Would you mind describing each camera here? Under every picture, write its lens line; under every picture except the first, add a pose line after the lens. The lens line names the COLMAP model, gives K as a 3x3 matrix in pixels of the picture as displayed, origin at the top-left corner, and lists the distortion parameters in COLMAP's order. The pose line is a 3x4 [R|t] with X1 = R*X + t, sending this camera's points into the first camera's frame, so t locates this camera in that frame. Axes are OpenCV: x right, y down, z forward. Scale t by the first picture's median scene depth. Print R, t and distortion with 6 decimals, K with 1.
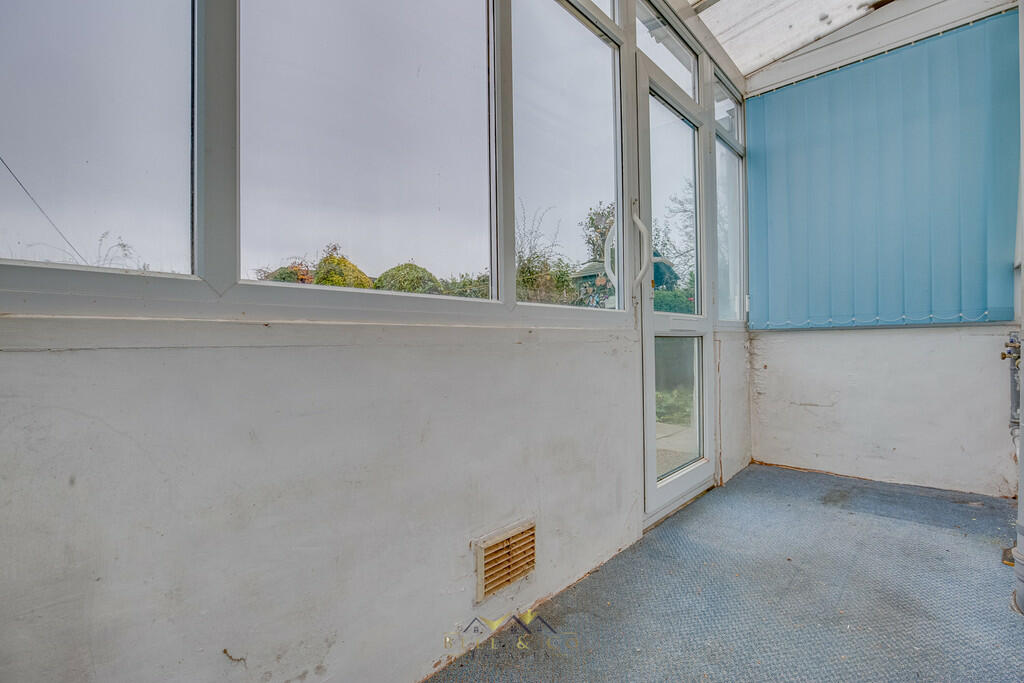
lens RADIAL K [[473.5, 0, 512.0], [0, 473.5, 341.5], [0, 0, 1]] dist [-0.001153, -0.000120]
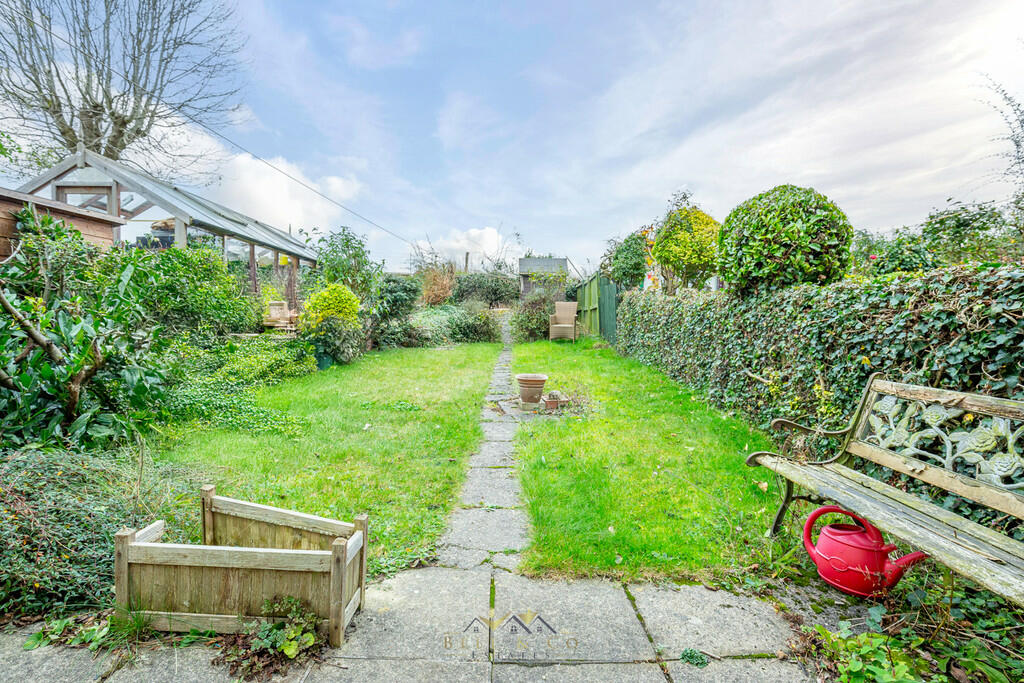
lens RADIAL K [[473.5, 0, 512.0], [0, 473.5, 341.5], [0, 0, 1]] dist [-0.001153, -0.000120]
pose [[0.709062, 0.035454, -0.704254, -0.033872], [-0.005615, 0.998987, 0.044639, 0.005038], [0.705124, -0.027697, 0.708543, 0.347026]]
